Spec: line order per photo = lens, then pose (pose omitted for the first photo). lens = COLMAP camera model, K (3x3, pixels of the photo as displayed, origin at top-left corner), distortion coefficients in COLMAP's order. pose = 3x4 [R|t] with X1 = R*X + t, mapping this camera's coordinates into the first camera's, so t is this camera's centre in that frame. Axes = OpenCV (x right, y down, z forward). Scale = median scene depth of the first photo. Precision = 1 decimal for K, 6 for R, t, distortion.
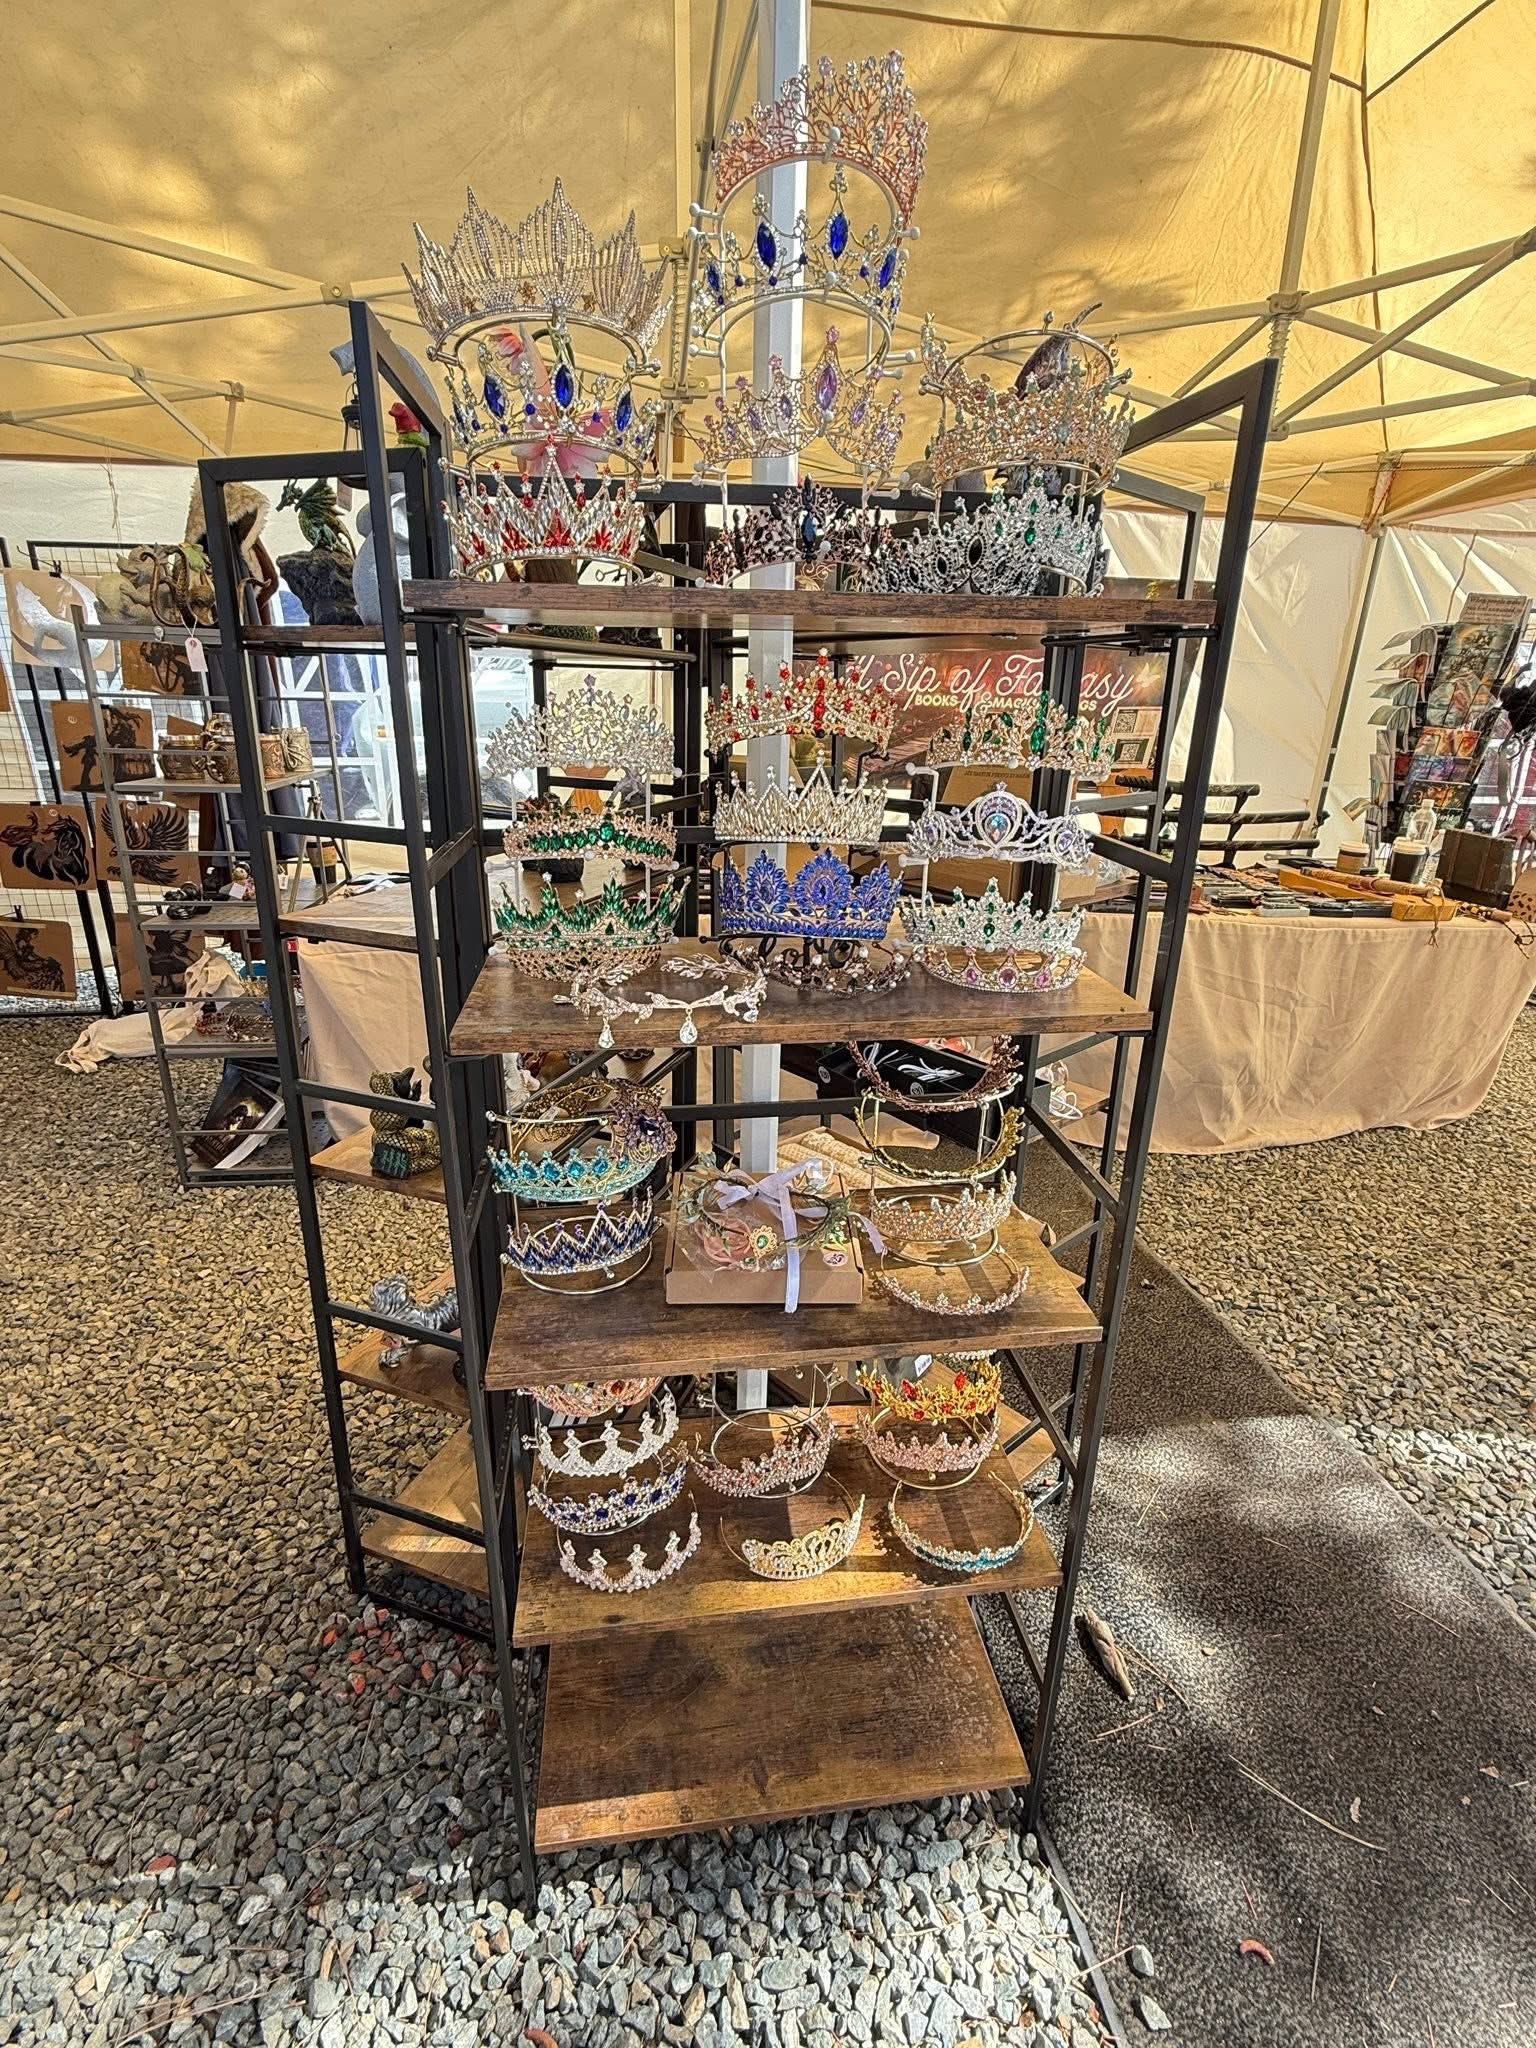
lens RADIAL K [[959.1, 0, 768.0], [0, 959.1, 1024.0], [0, 0, 1]] dist [-0.000048, -0.000226]
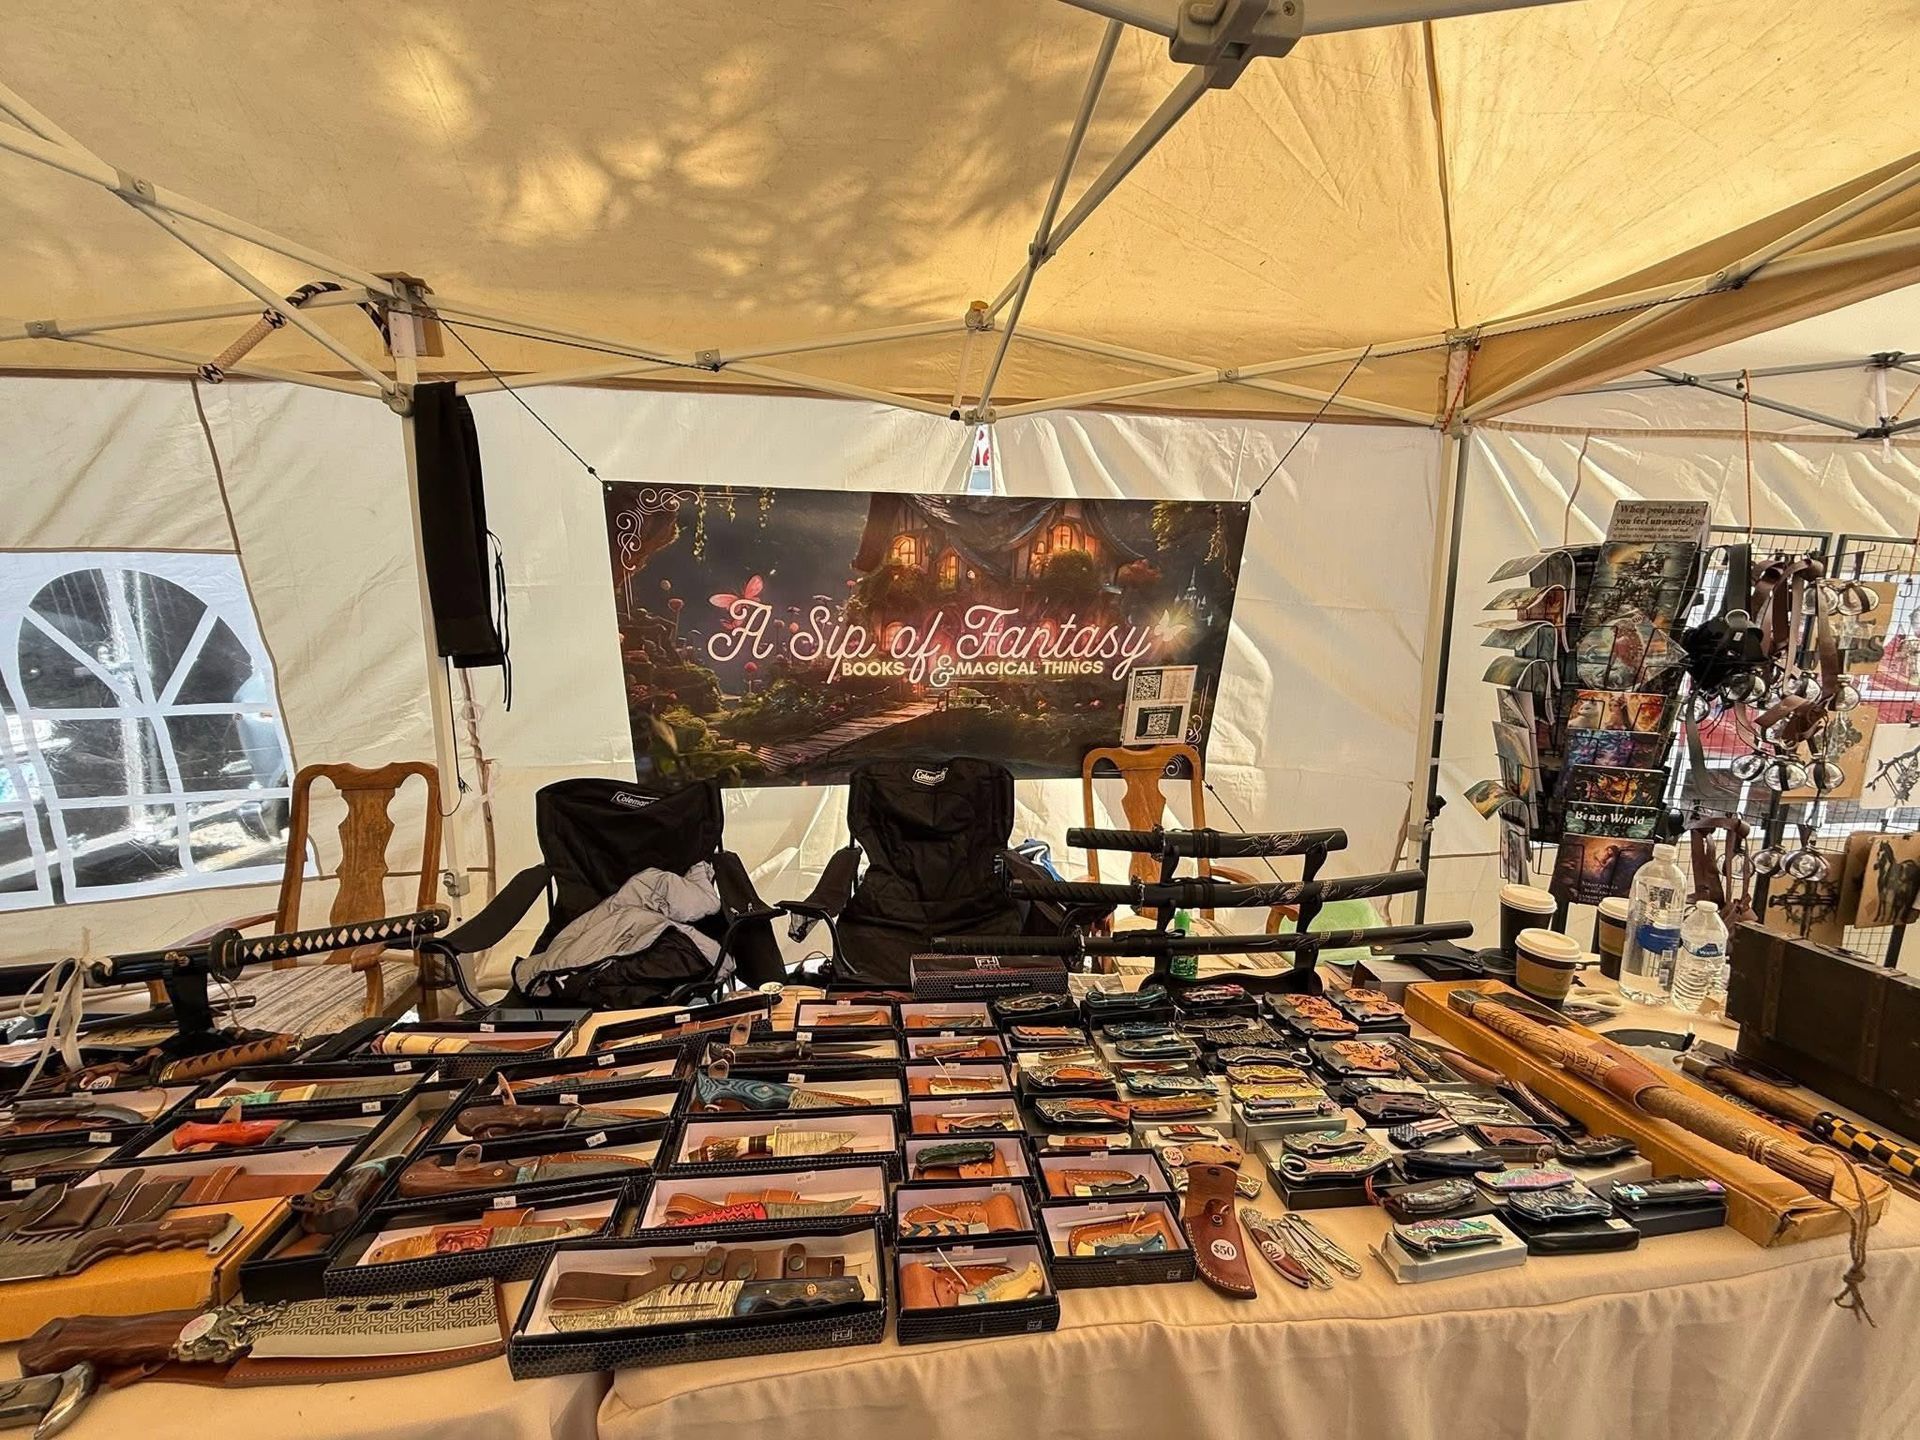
lens RADIAL K [[752.5, 0, 959.5], [0, 752.5, 725.0], [0, 0, 1]] dist [0.002898, 0.000498]
pose [[0.999558, -0.029533, -0.003278, 0.250485], [0.028279, 0.979355, -0.200162, -0.190180], [0.009121, 0.199981, 0.979757, 0.479359]]
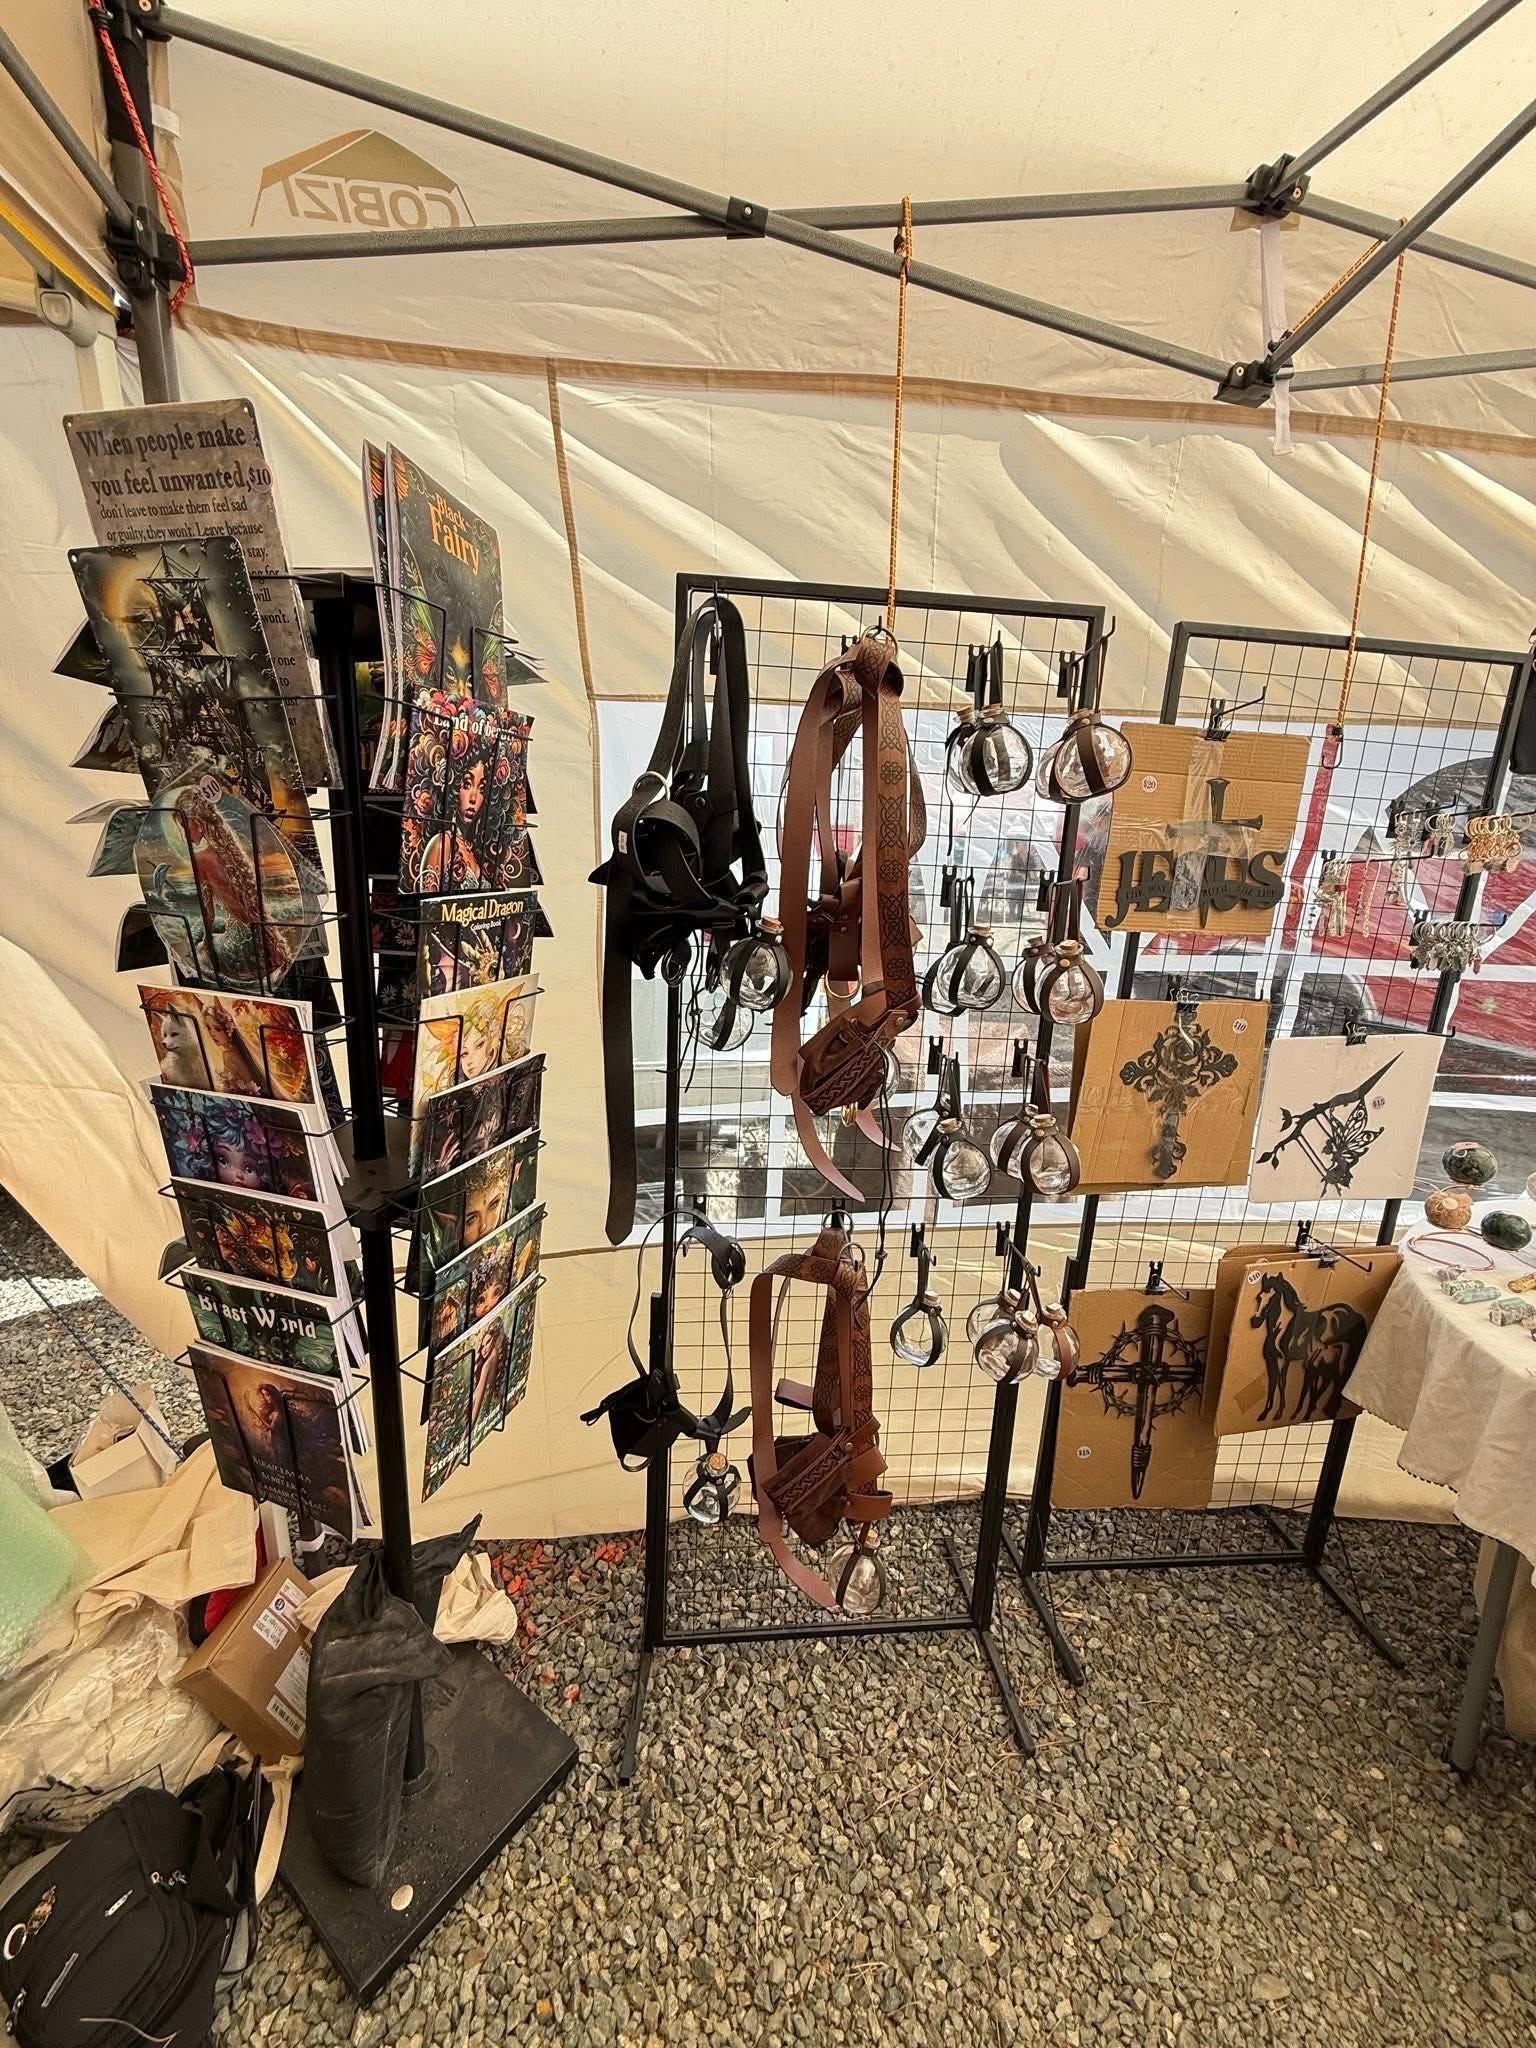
lens RADIAL K [[822.7, 0, 770.1], [0, 822.7, 1015.7], [0, 0, 1]] dist [-0.000910, 0.000157]
pose [[0.999540, -0.016927, -0.025178, 0.843636], [0.013499, 0.991343, -0.130599, -0.266563], [0.027171, 0.130199, 0.991116, 0.780336]]
